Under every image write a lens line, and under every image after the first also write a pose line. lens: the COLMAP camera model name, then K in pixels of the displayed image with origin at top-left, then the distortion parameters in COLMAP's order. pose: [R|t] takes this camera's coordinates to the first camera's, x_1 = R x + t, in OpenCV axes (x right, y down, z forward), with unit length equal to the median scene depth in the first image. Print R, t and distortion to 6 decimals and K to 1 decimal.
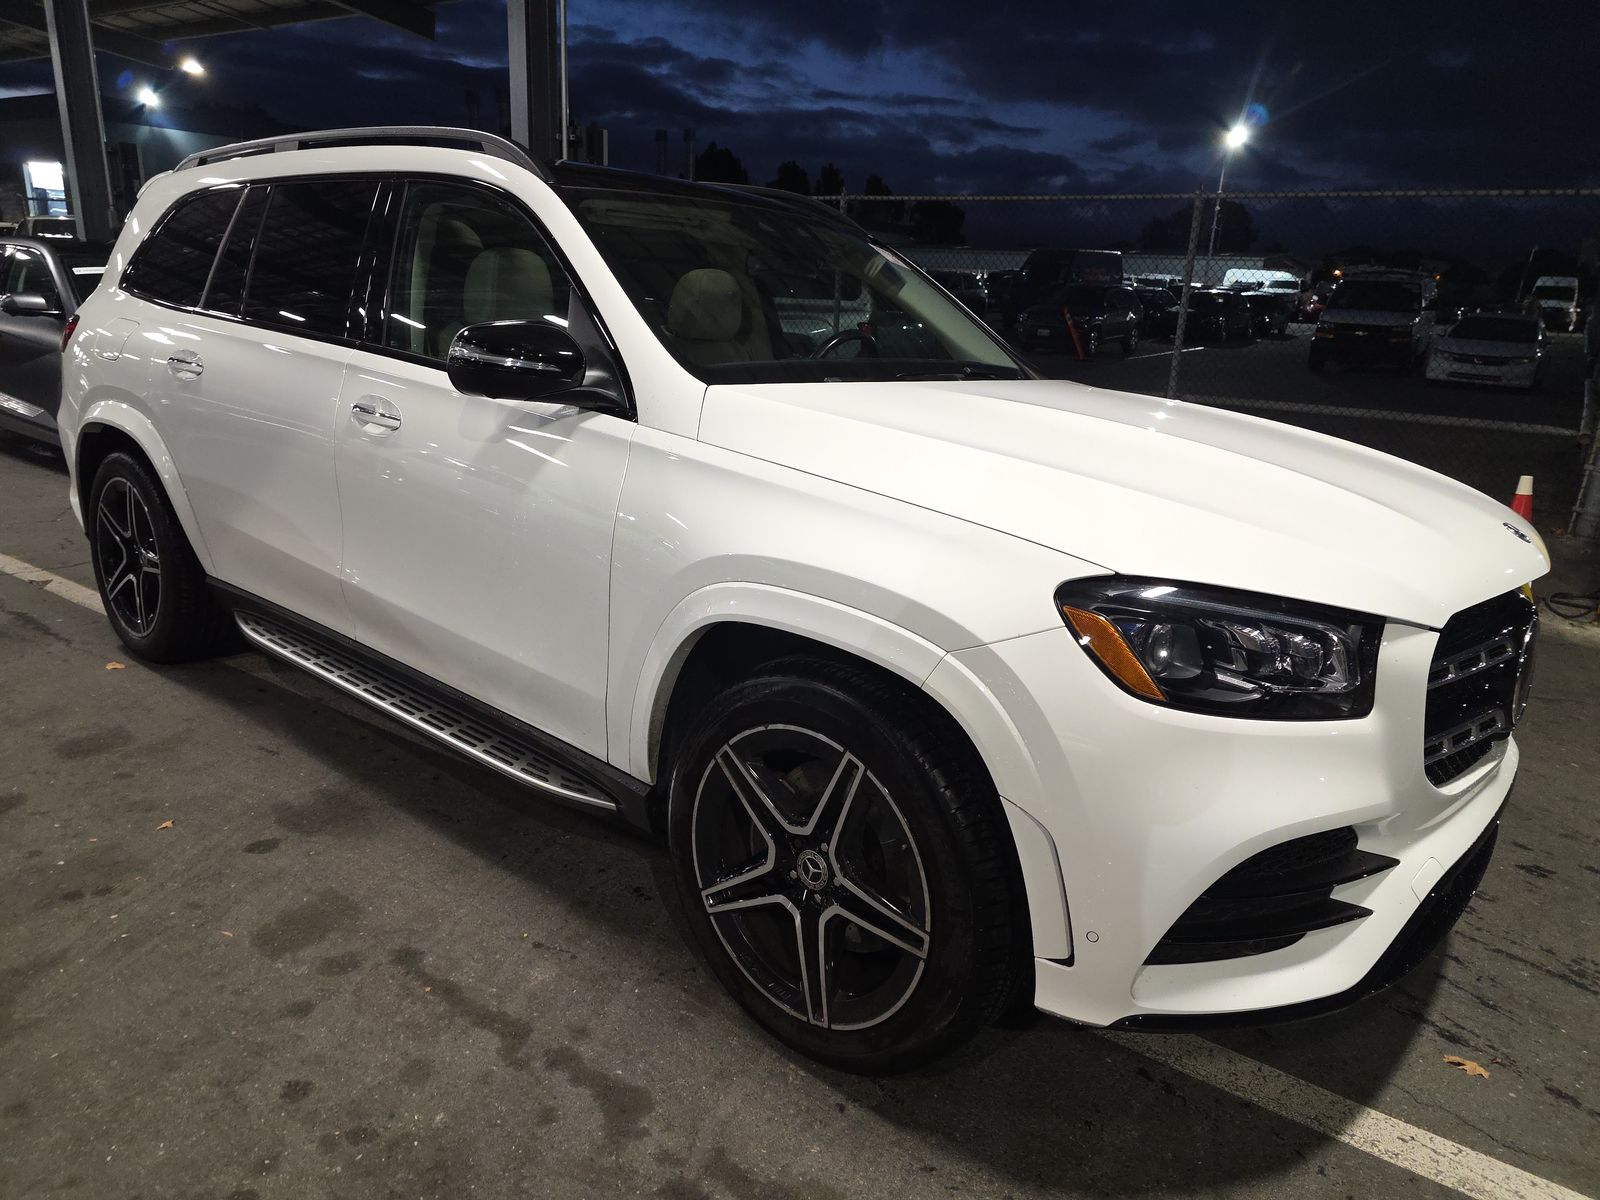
lens RADIAL K [[1080.3, 0, 810.0], [0, 1080.3, 605.9], [0, 0, 1]] dist [0.032182, -0.025853]
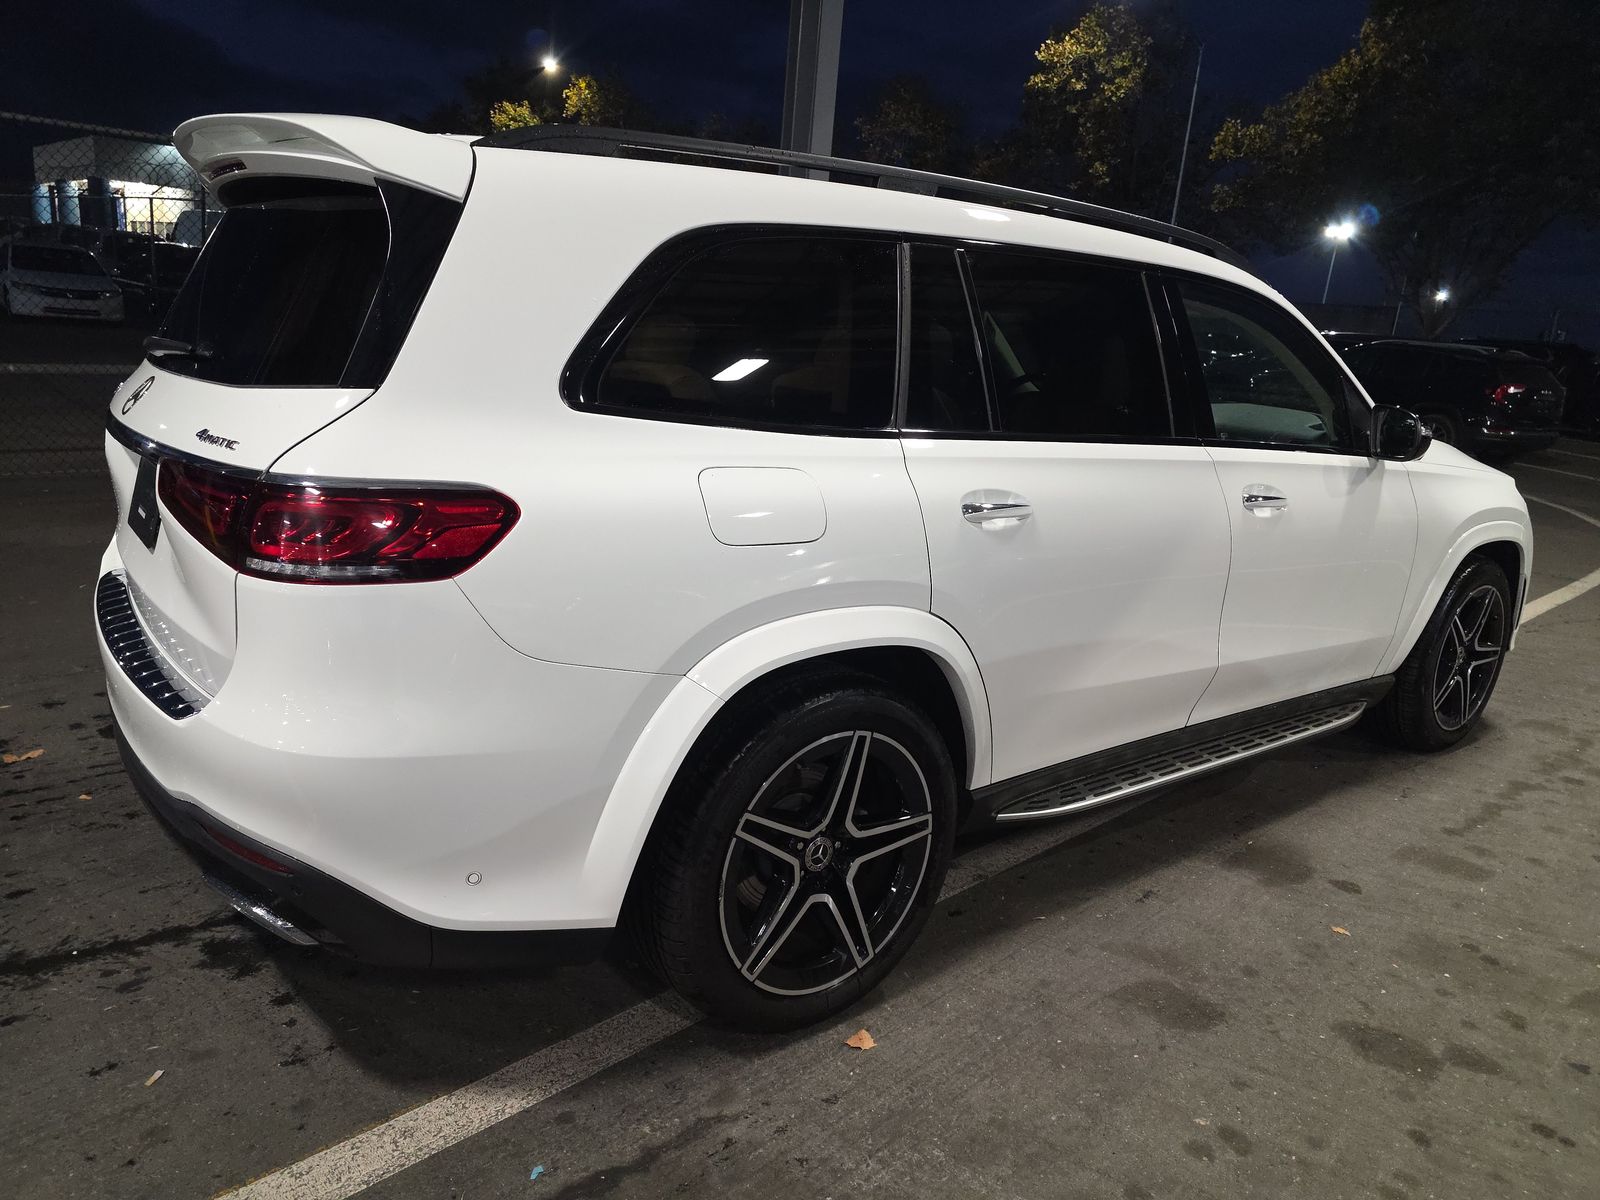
lens RADIAL K [[1080.3, 0, 801.3], [0, 1080.3, 611.1], [0, 0, 1]] dist [0.032182, -0.025853]
pose [[0.220612, -0.295702, 0.929457, -1.667170], [0.214441, 0.944324, 0.249533, -0.475249], [-0.951496, 0.144264, 0.271740, 1.242301]]
